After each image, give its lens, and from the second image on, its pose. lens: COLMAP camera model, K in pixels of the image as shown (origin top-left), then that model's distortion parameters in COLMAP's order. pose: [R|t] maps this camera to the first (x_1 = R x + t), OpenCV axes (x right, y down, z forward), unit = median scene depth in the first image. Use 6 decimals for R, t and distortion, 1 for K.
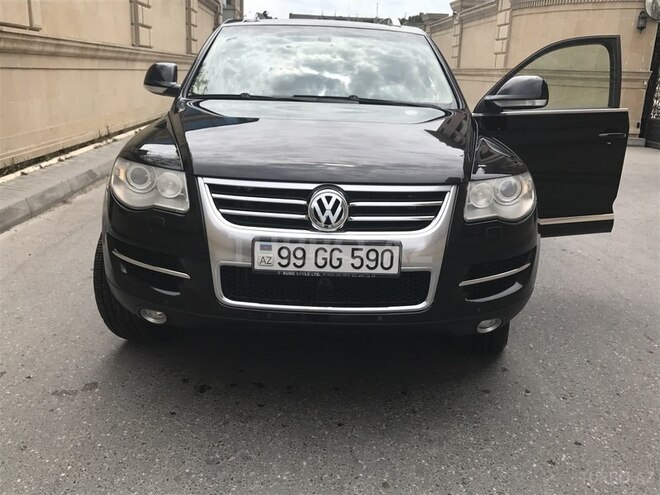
lens RADIAL K [[604.9, 0, 329.7], [0, 604.9, 245.4], [0, 0, 1]] dist [0.006592, 0.000000]
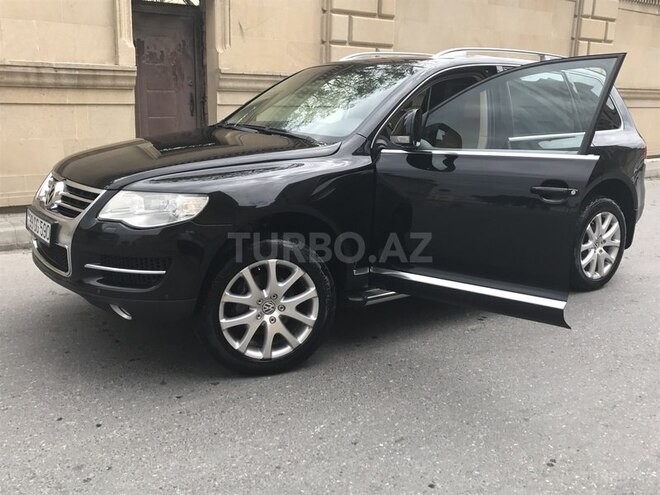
lens RADIAL K [[685.7, 0, 329.8], [0, 685.7, 248.3], [0, 0, 1]] dist [0.031322, 0.000000]
pose [[0.574759, 0.191124, -0.795691, 1.696849], [-0.227589, 0.971316, 0.068913, -0.192886], [0.786038, 0.141483, 0.601770, 0.534551]]
